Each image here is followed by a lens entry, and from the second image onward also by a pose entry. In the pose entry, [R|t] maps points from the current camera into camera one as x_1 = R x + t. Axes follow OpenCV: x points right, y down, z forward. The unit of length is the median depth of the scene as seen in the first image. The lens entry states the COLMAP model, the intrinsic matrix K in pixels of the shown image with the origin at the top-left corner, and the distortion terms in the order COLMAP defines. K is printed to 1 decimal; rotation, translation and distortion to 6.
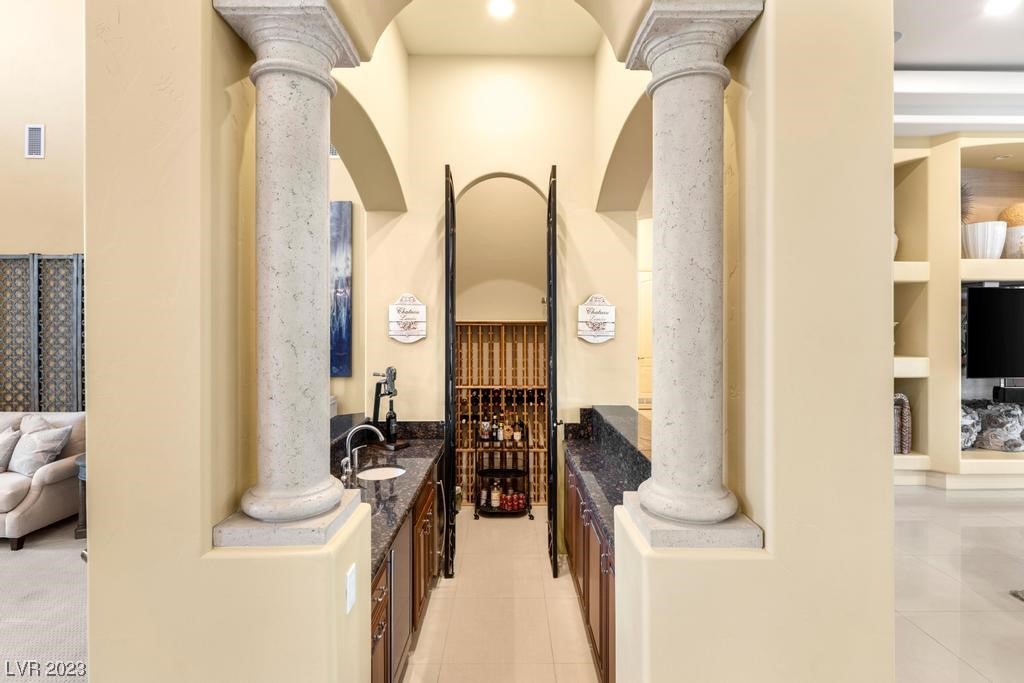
lens RADIAL K [[475.4, 0, 515.4], [0, 475.4, 329.8], [0, 0, 1]] dist [-0.003587, -0.000234]
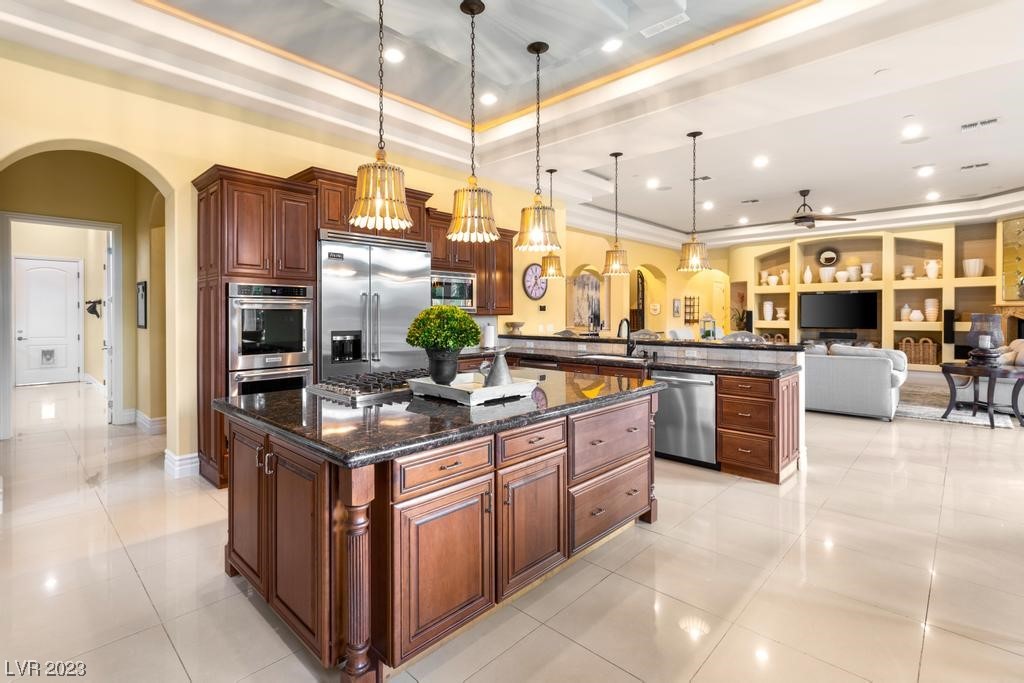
lens RADIAL K [[477.4, 0, 479.5], [0, 477.4, 313.9], [0, 0, 1]] dist [-0.000274, -0.000437]
pose [[0.693113, -0.001694, -0.720827, 1.594221], [-0.008961, 0.999900, -0.010966, 0.065316], [0.720774, 0.014060, 0.693028, -2.134866]]
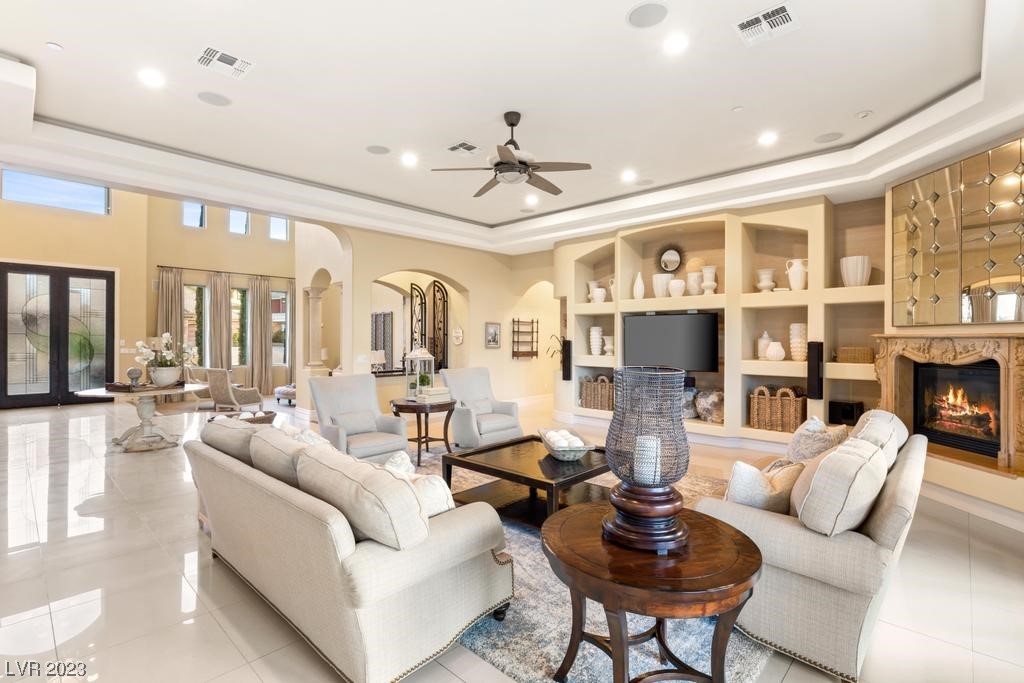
lens RADIAL K [[475.4, 0, 515.4], [0, 475.4, 329.8], [0, 0, 1]] dist [-0.003587, -0.000234]
pose [[0.721959, -0.011138, -0.691846, 1.817453], [-0.012054, 0.999516, -0.028670, 0.016240], [0.691830, 0.029038, 0.721476, -0.526617]]
